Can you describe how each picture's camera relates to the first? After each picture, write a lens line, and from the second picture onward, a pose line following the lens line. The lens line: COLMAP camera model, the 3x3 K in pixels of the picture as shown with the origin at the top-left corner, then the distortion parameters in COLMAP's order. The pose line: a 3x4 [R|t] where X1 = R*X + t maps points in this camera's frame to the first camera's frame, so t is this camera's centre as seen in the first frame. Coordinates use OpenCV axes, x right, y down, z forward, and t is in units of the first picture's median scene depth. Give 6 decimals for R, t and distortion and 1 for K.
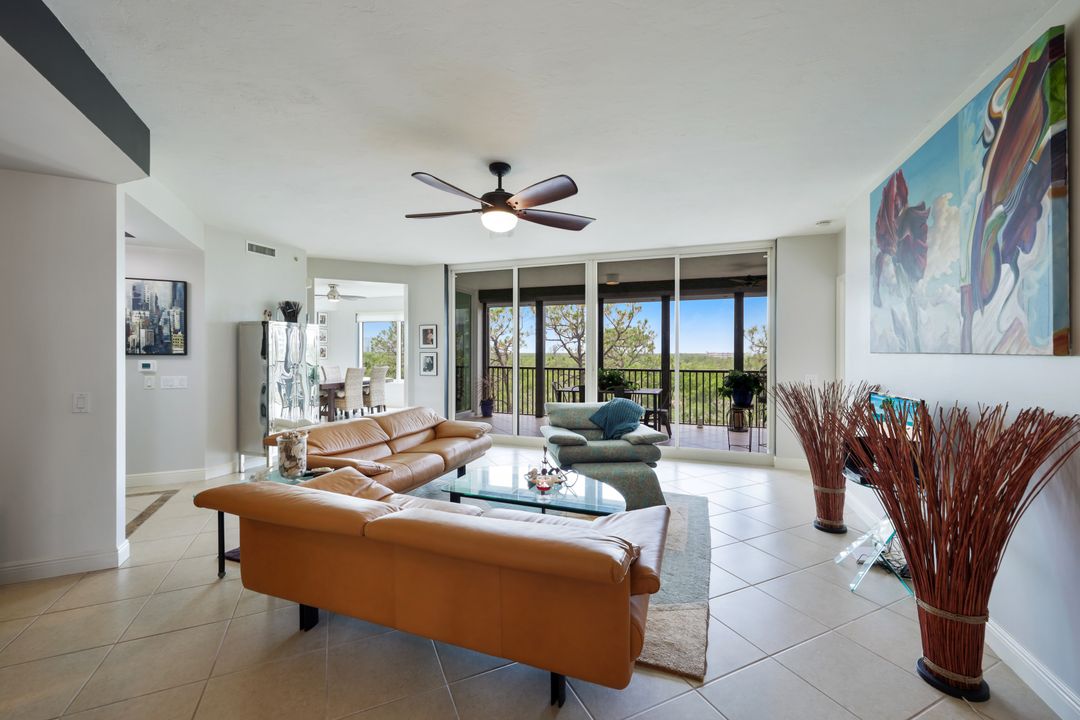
lens RADIAL K [[449.3, 0, 546.1], [0, 449.3, 353.0], [0, 0, 1]] dist [0.003598, -0.000121]
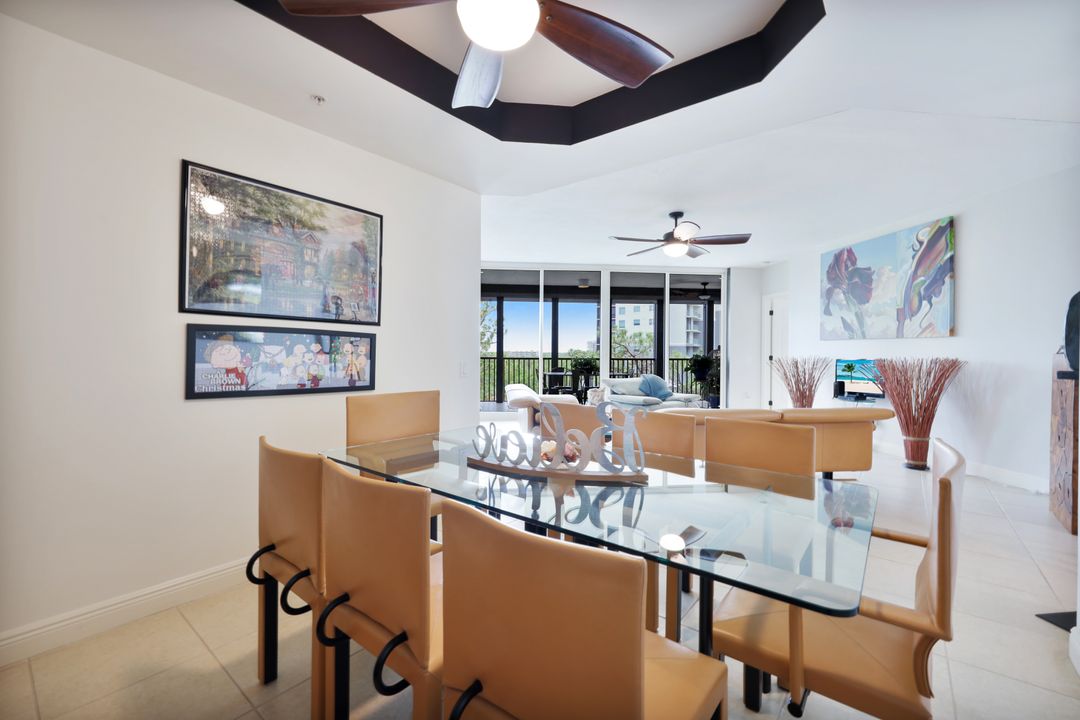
lens RADIAL K [[449.3, 0, 567.1], [0, 449.3, 352.2], [0, 0, 1]] dist [0.003598, -0.000121]
pose [[0.888383, -0.001013, 0.459102, -0.719002], [-0.002392, 0.999974, 0.006835, 0.028540], [-0.459096, -0.007171, 0.888357, -0.118314]]
